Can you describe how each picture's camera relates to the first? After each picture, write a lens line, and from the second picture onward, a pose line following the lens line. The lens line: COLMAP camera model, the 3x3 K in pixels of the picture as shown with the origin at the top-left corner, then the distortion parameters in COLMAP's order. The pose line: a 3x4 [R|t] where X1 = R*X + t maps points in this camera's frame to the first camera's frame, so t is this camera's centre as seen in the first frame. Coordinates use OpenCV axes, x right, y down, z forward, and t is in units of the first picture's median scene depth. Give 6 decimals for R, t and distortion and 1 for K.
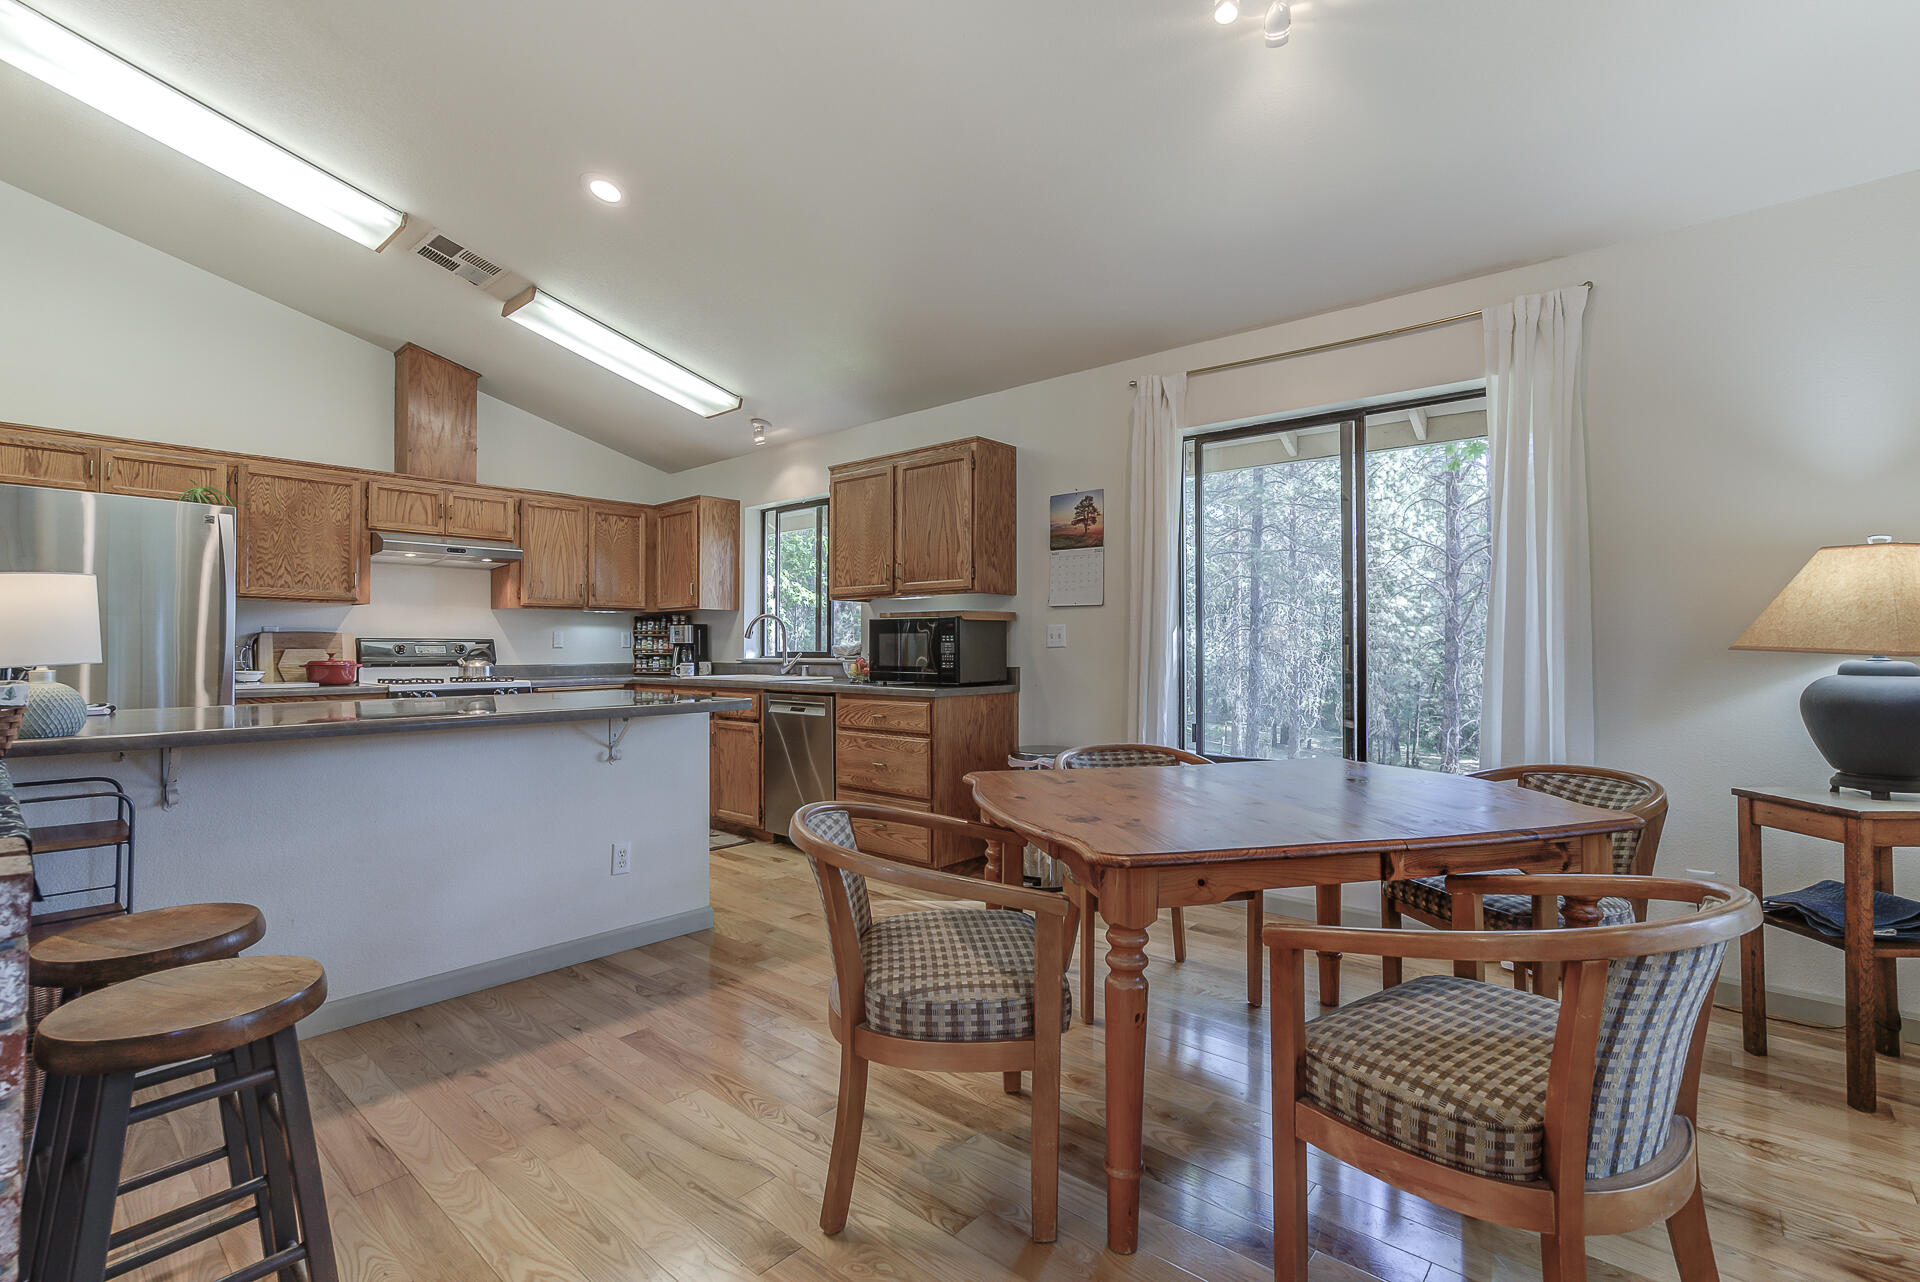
lens RADIAL K [[901.5, 0, 960.0], [0, 901.5, 641.0], [0, 0, 1]] dist [-0.032433, 0.025806]
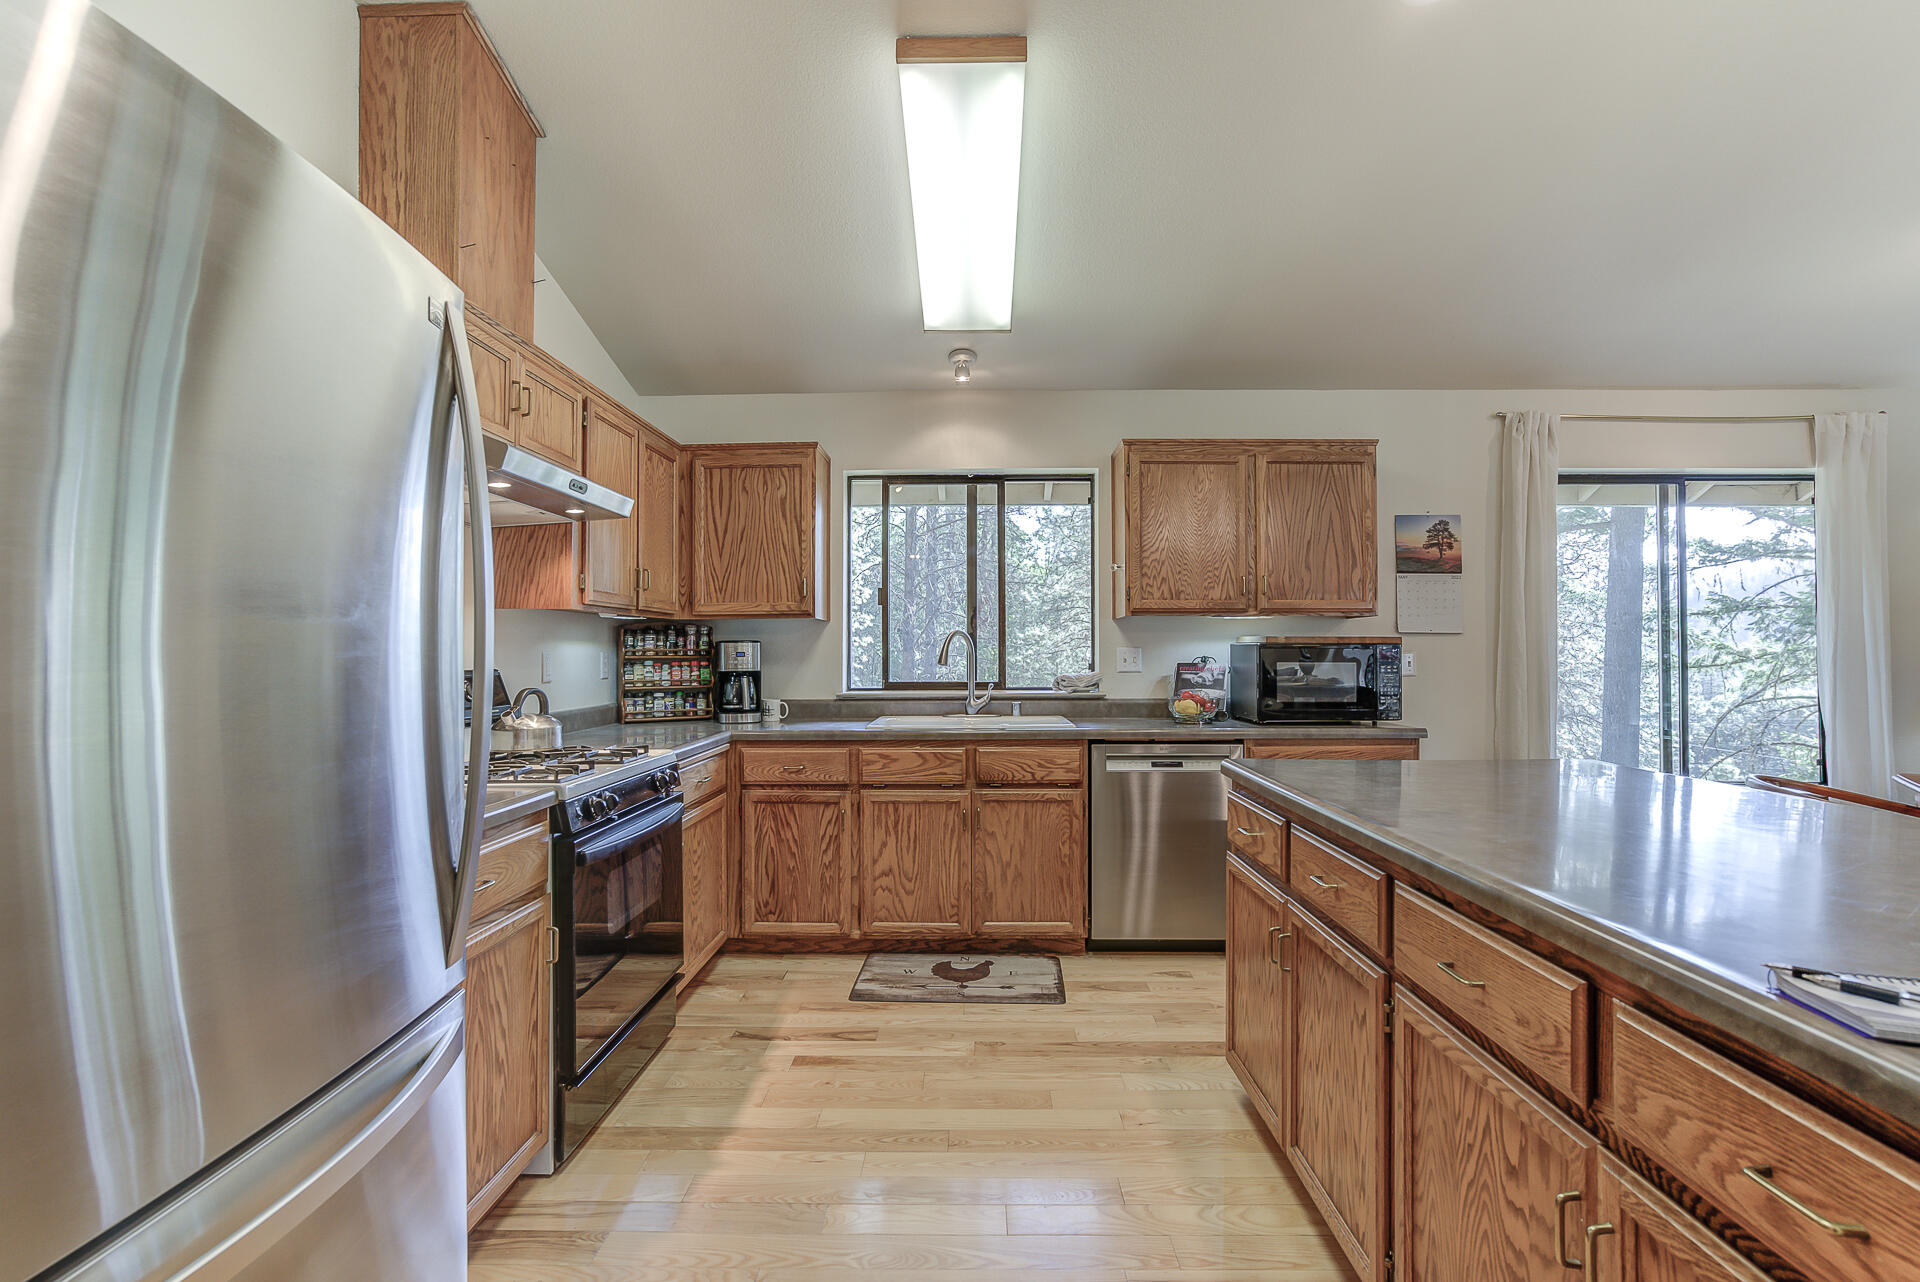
lens RADIAL K [[901.5, 0, 960.0], [0, 901.5, 641.0], [0, 0, 1]] dist [-0.032433, 0.025806]
pose [[0.756276, 0.011443, 0.654153, -0.712561], [-0.005768, 0.999925, -0.010823, -0.014747], [-0.654227, 0.004412, 0.756285, 0.499763]]
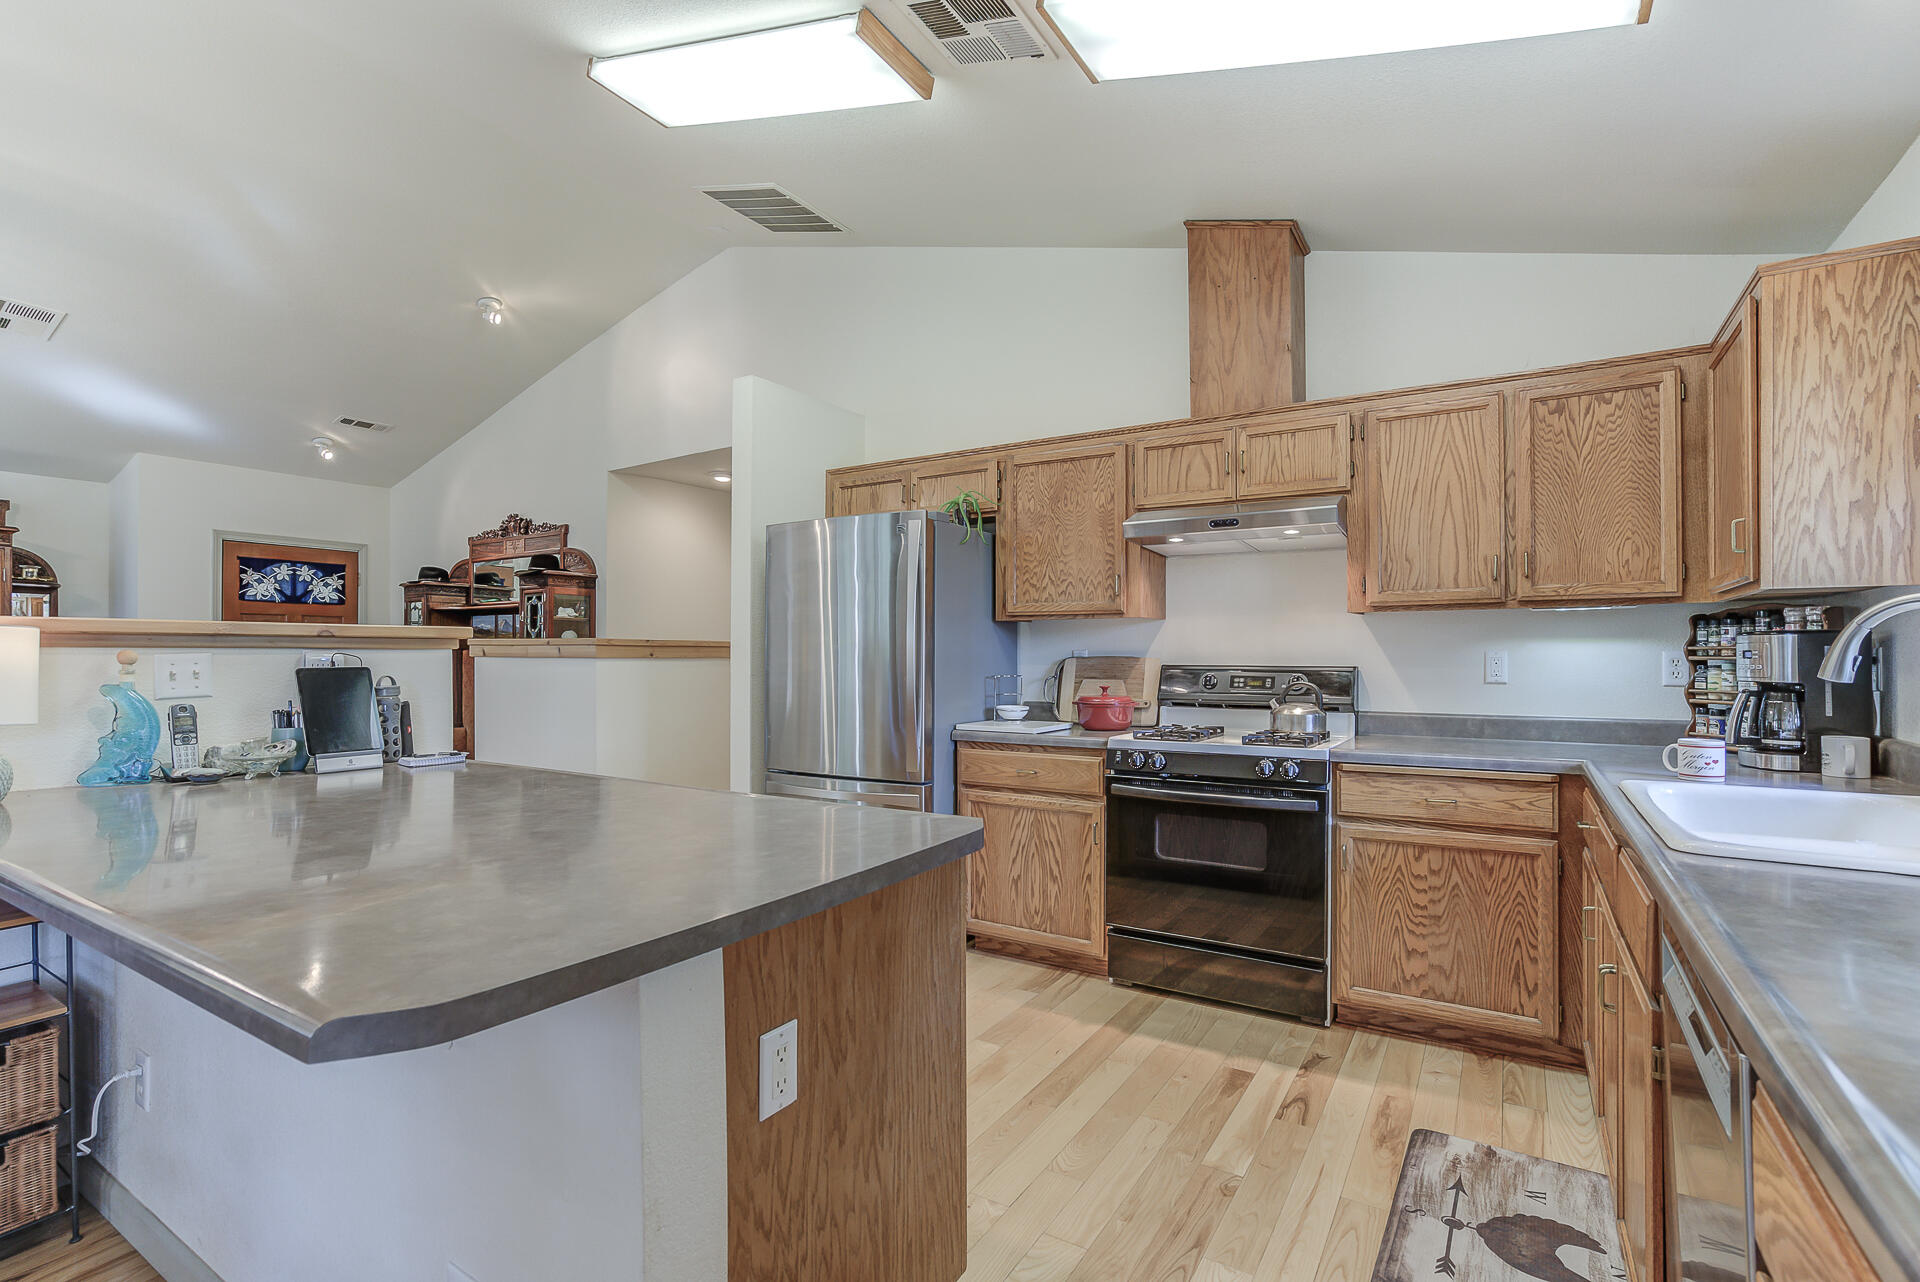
lens RADIAL K [[901.5, 0, 960.0], [0, 901.5, 641.0], [0, 0, 1]] dist [-0.032433, 0.025806]
pose [[0.162518, -0.015128, -0.986590, 0.008031], [0.007233, 0.999874, -0.014140, -0.013331], [0.986679, -0.004838, 0.162607, 0.710623]]
